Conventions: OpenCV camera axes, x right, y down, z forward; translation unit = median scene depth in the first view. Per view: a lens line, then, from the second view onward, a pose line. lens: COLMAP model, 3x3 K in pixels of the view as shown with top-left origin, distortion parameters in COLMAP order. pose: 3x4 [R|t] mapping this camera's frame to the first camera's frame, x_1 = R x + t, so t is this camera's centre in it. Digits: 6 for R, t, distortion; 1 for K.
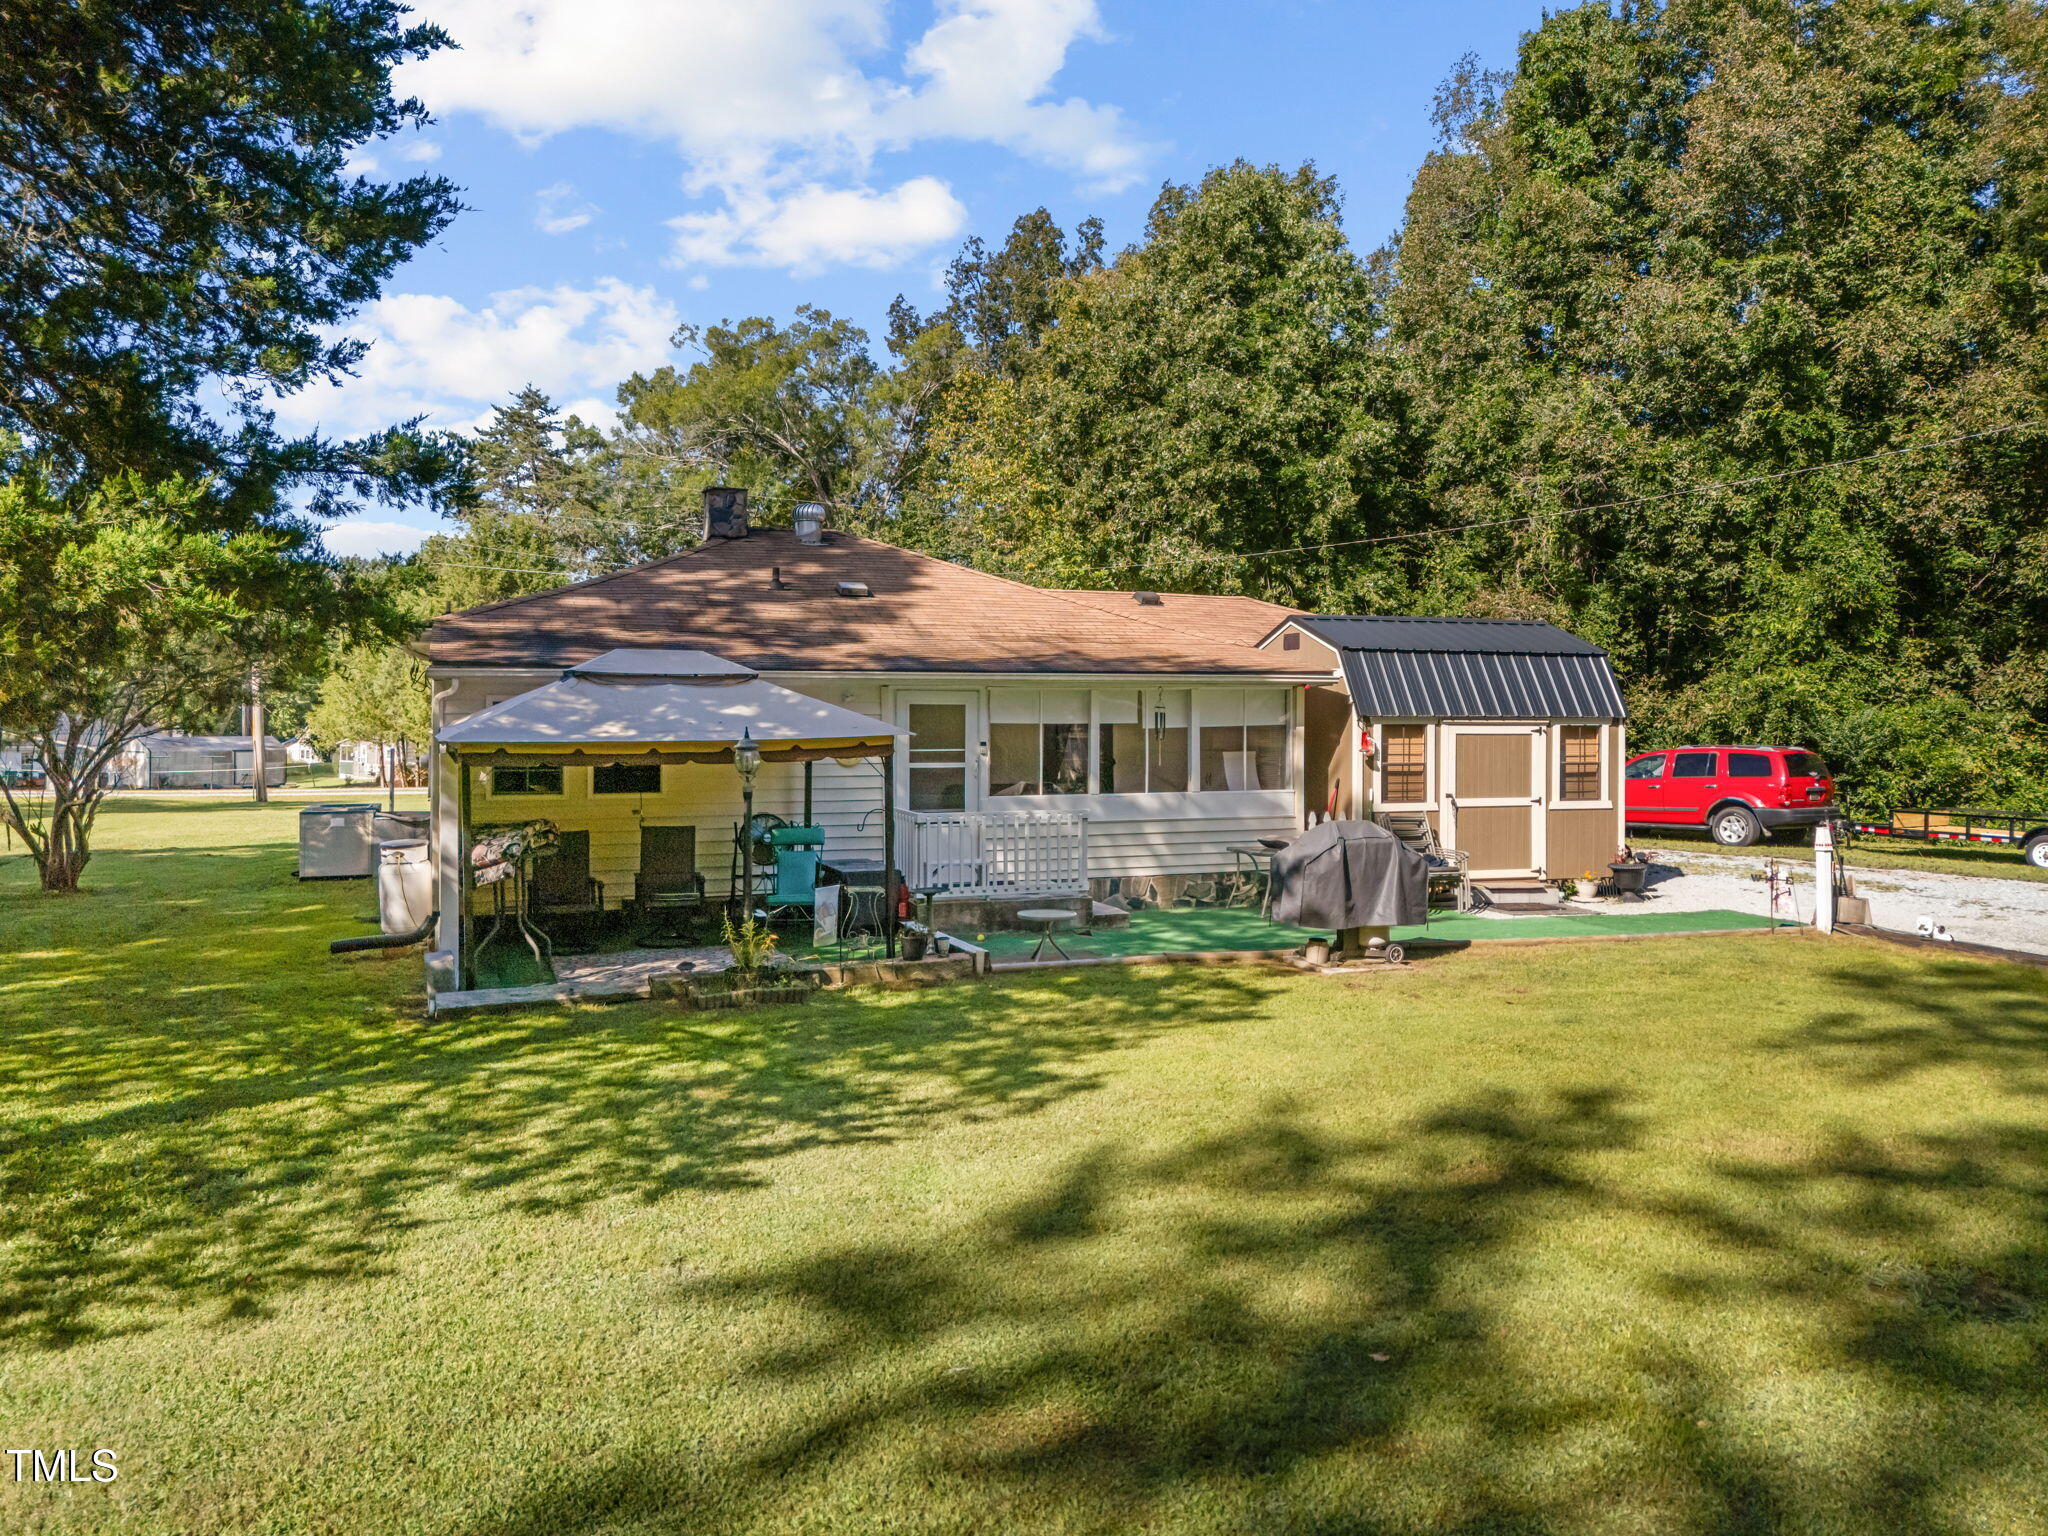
lens RADIAL K [[1512.2, 0, 1013.7], [0, 1512.2, 760.7], [0, 0, 1]] dist [0.112922, -0.144927]
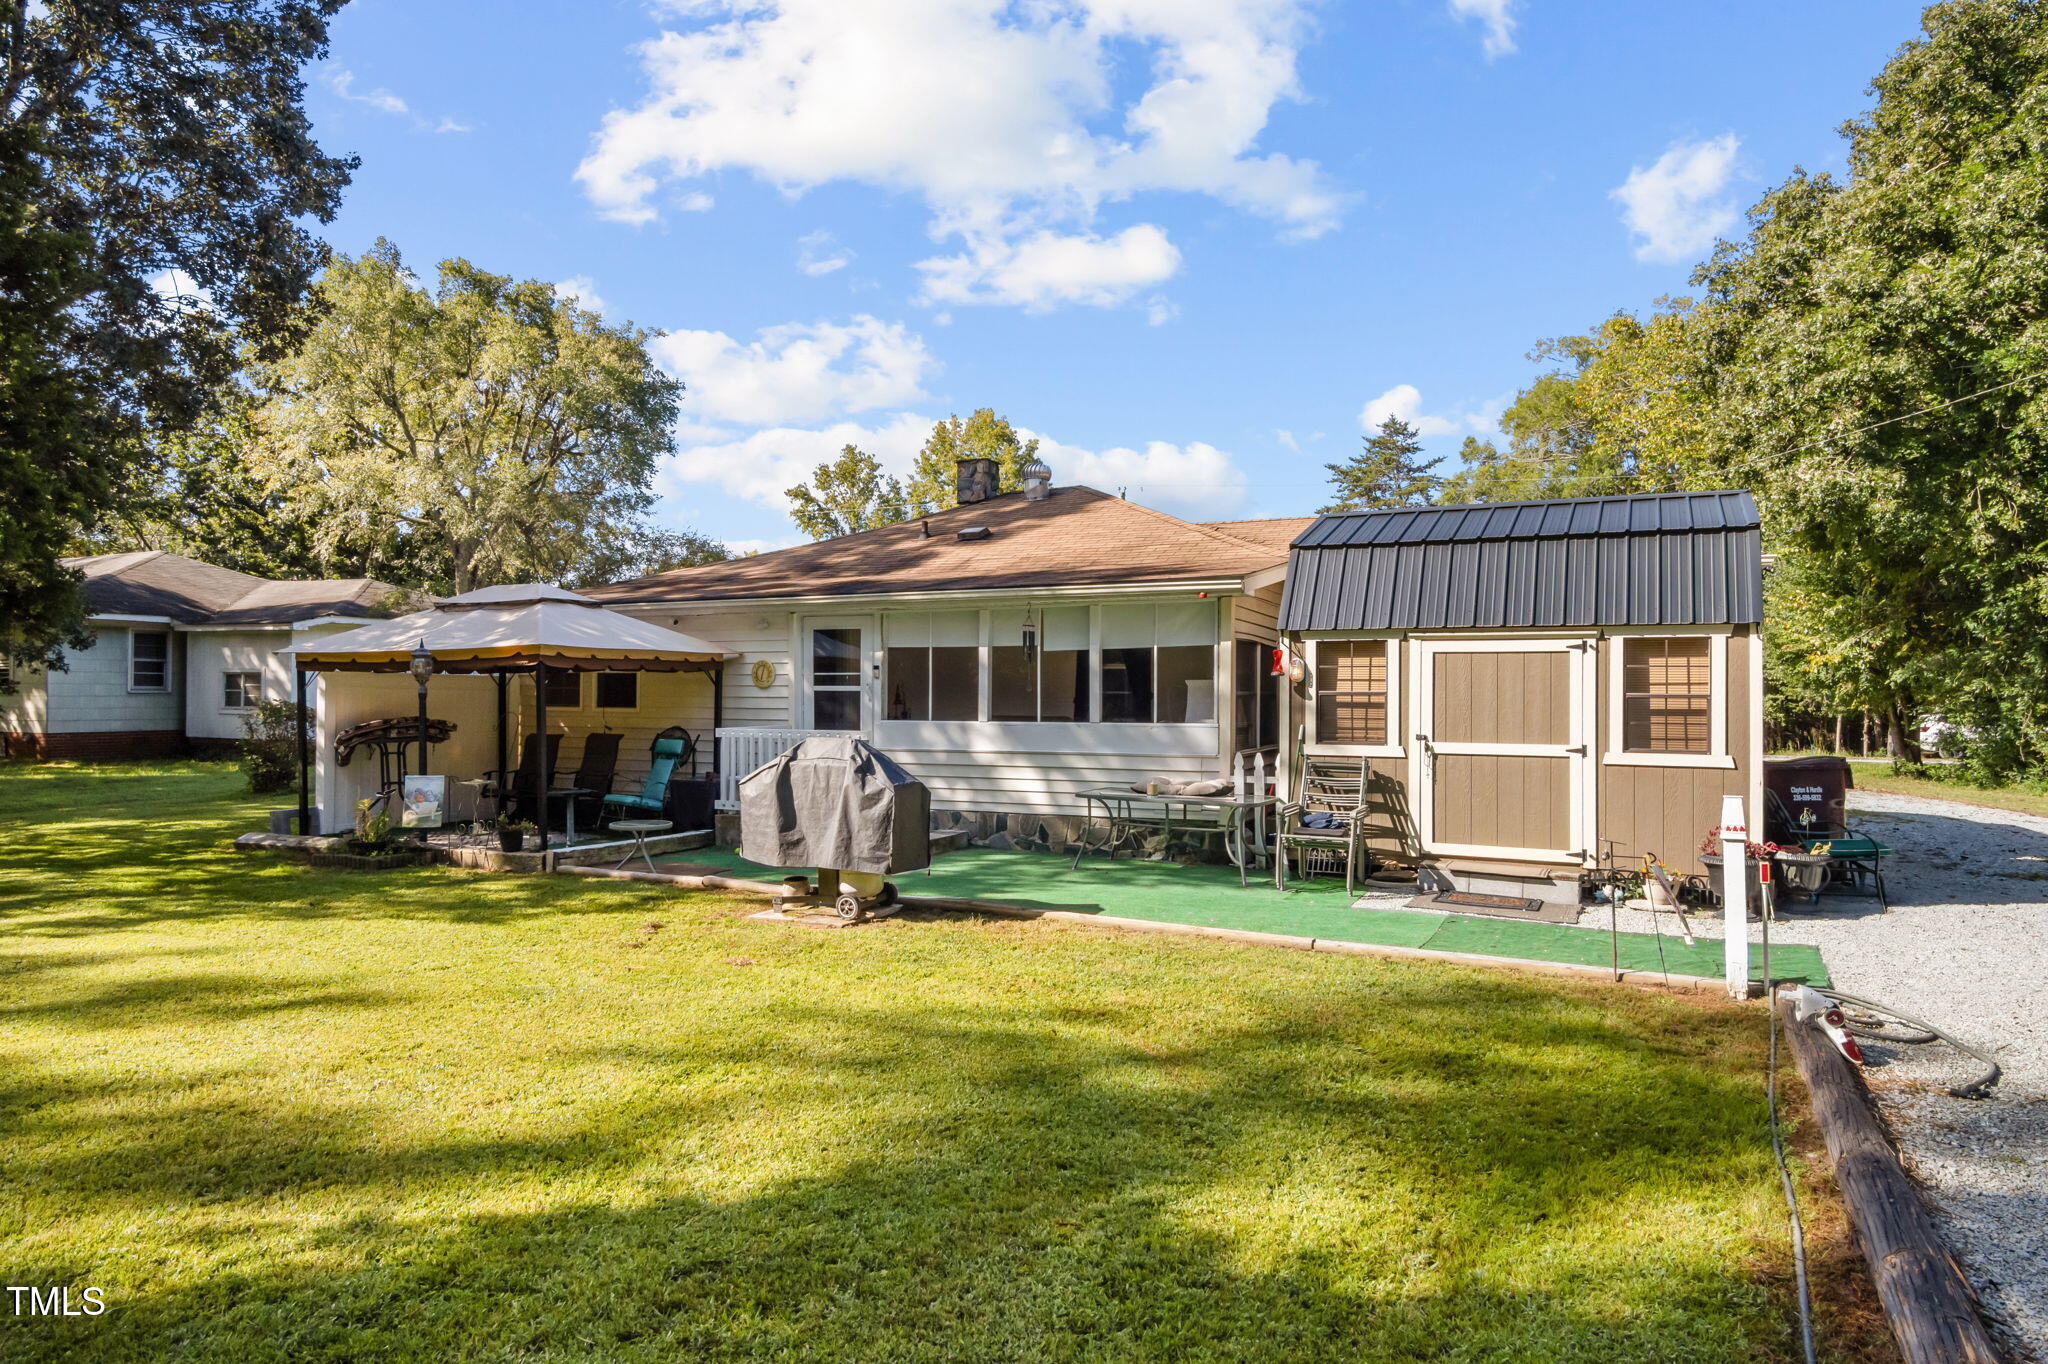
lens RADIAL K [[1215.8, 0, 1022.5], [0, 1215.8, 691.7], [0, 0, 1]] dist [-0.001710, 0.000428]
pose [[0.696324, -0.001818, -0.717725, 0.541810], [-0.027162, 0.999214, -0.028884, 0.022016], [0.717214, 0.039607, 0.695727, 0.439583]]
